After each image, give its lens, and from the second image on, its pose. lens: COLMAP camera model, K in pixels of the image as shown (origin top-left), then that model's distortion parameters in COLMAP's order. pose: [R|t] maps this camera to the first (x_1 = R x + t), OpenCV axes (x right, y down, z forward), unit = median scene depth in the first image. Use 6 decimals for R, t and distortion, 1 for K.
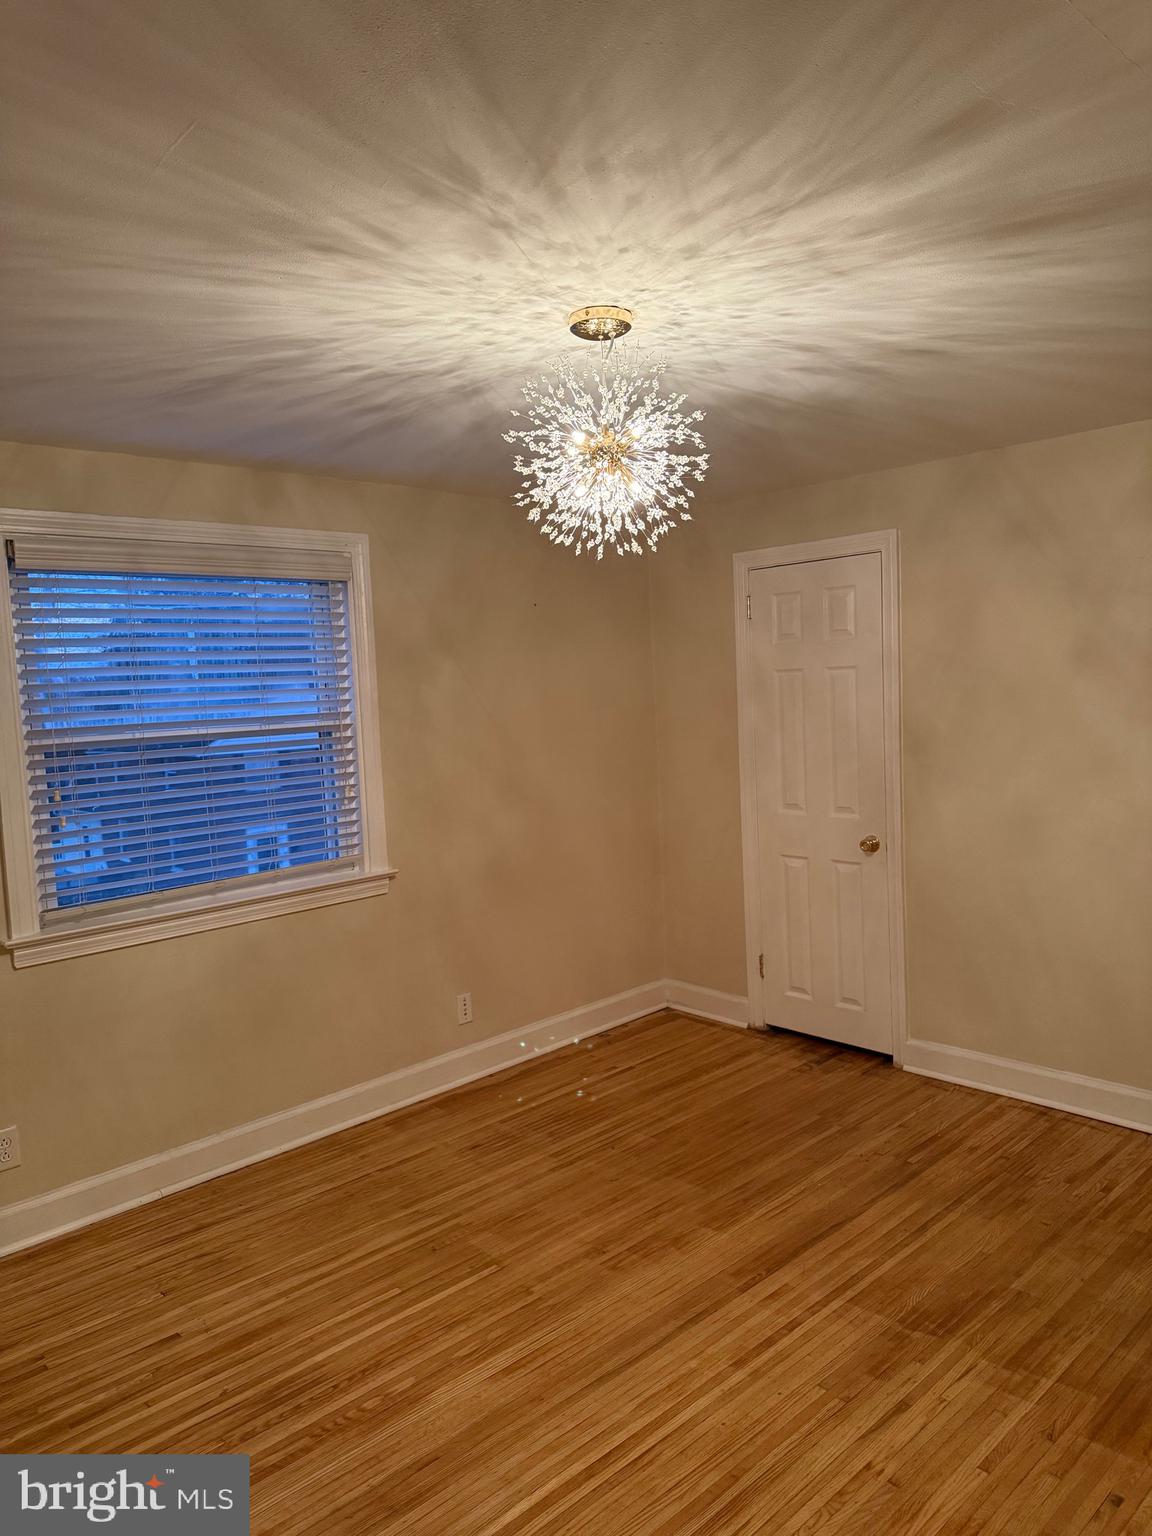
lens RADIAL K [[1052.2, 0, 641.8], [0, 1052.2, 774.9], [0, 0, 1]] dist [0.052239, -0.056415]
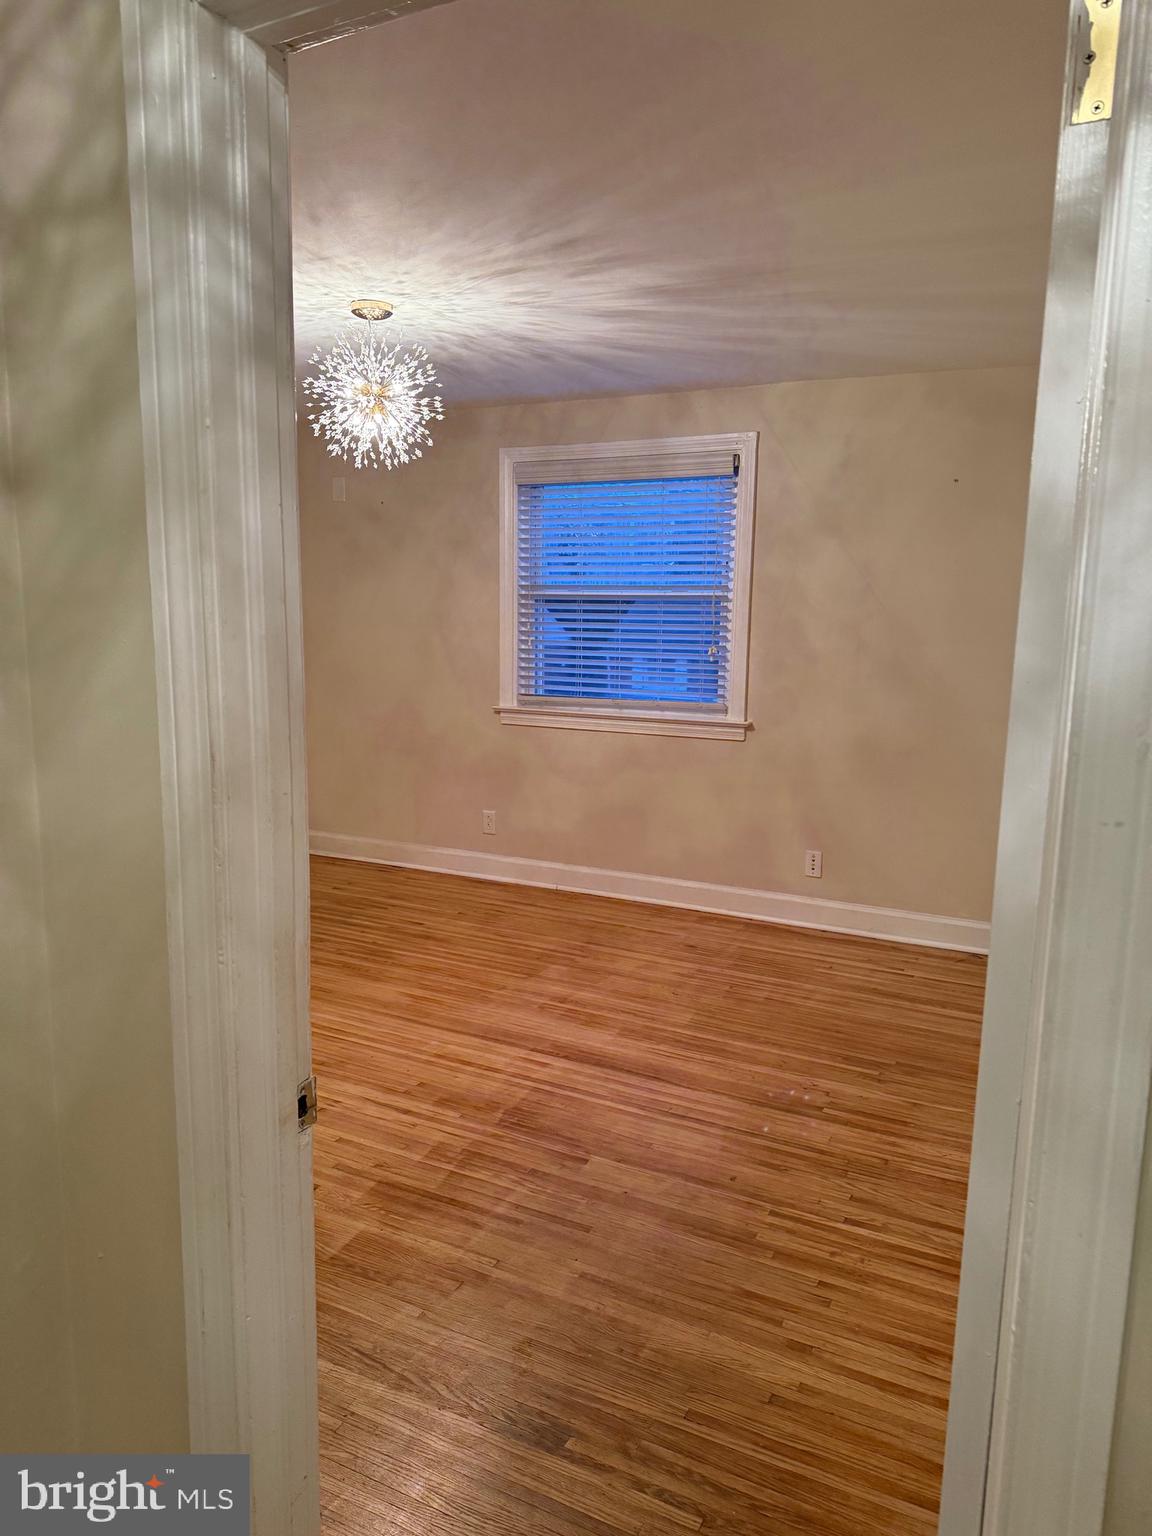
lens RADIAL K [[1074.6, 0, 601.6], [0, 1074.6, 764.9], [0, 0, 1]] dist [0.139335, -0.297557]
pose [[0.331854, 0.192930, -0.923391, 1.101224], [-0.114655, 0.979854, 0.163522, -0.057538], [0.936337, 0.051606, 0.347289, 0.544001]]
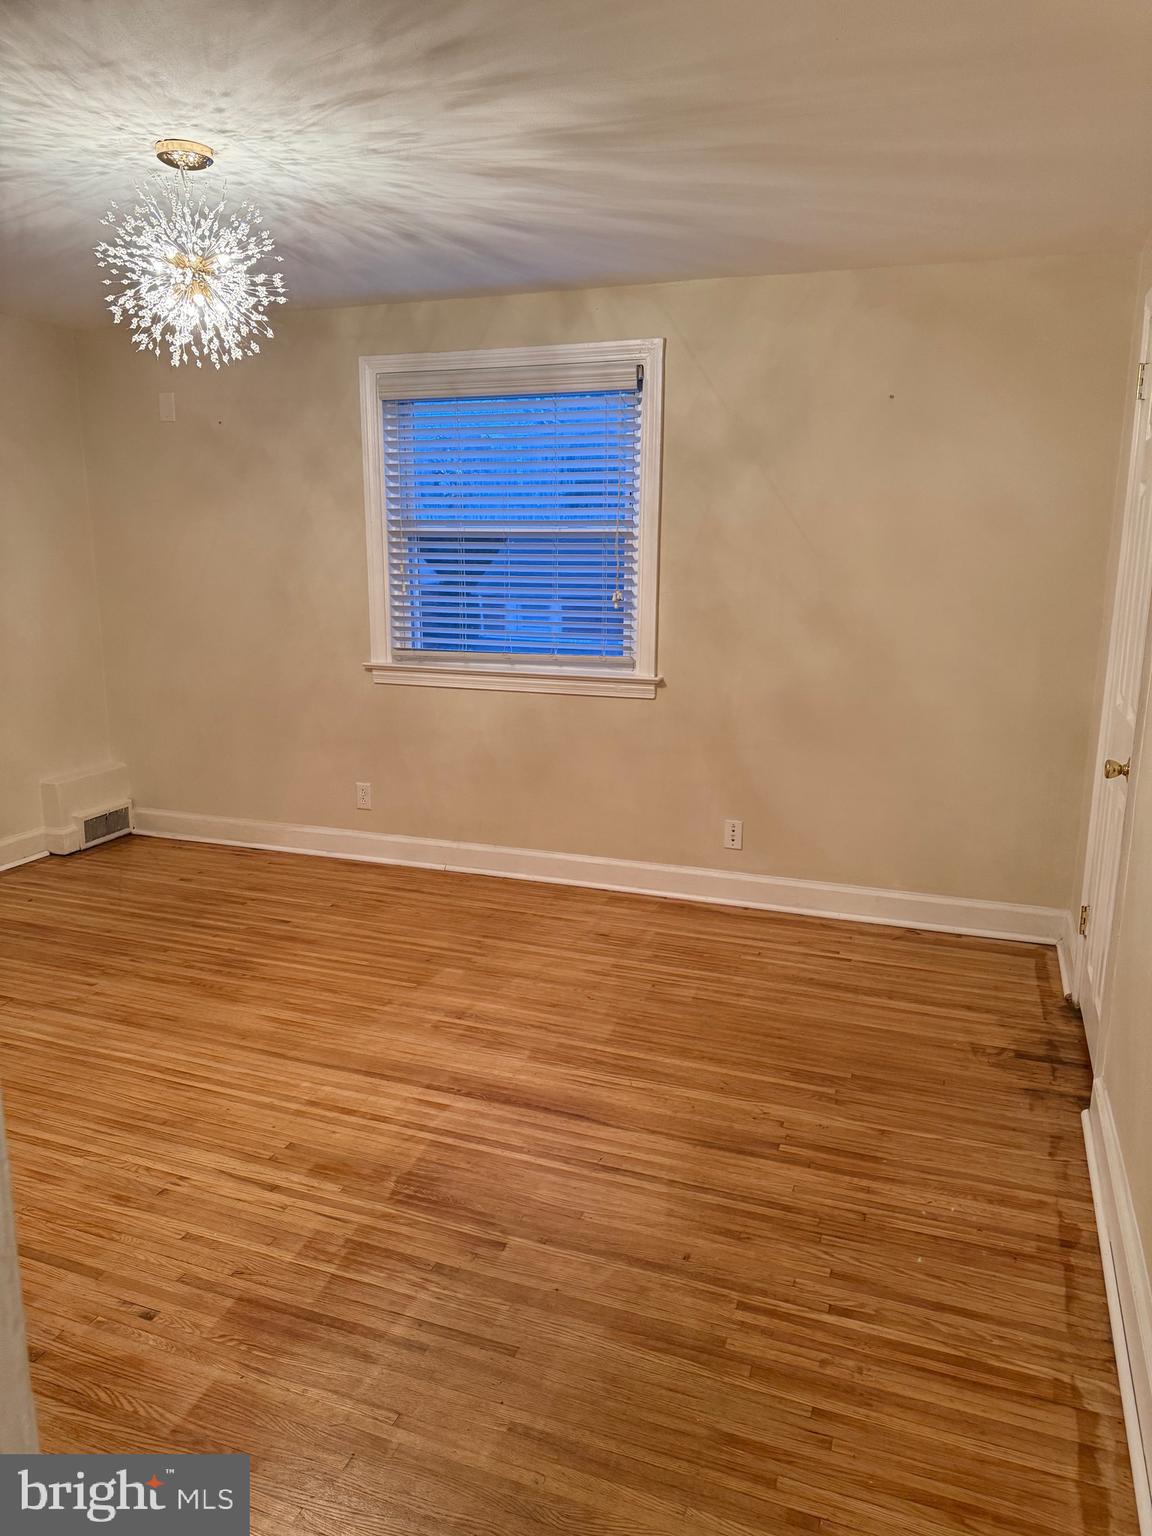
lens RADIAL K [[1081.3, 0, 585.9], [0, 1081.3, 769.2], [0, 0, 1]] dist [0.138818, -0.208097]
pose [[0.428403, 0.235704, -0.872304, 0.909970], [-0.108004, 0.971815, 0.209550, -0.053287], [0.897110, 0.004440, 0.441786, 0.587547]]
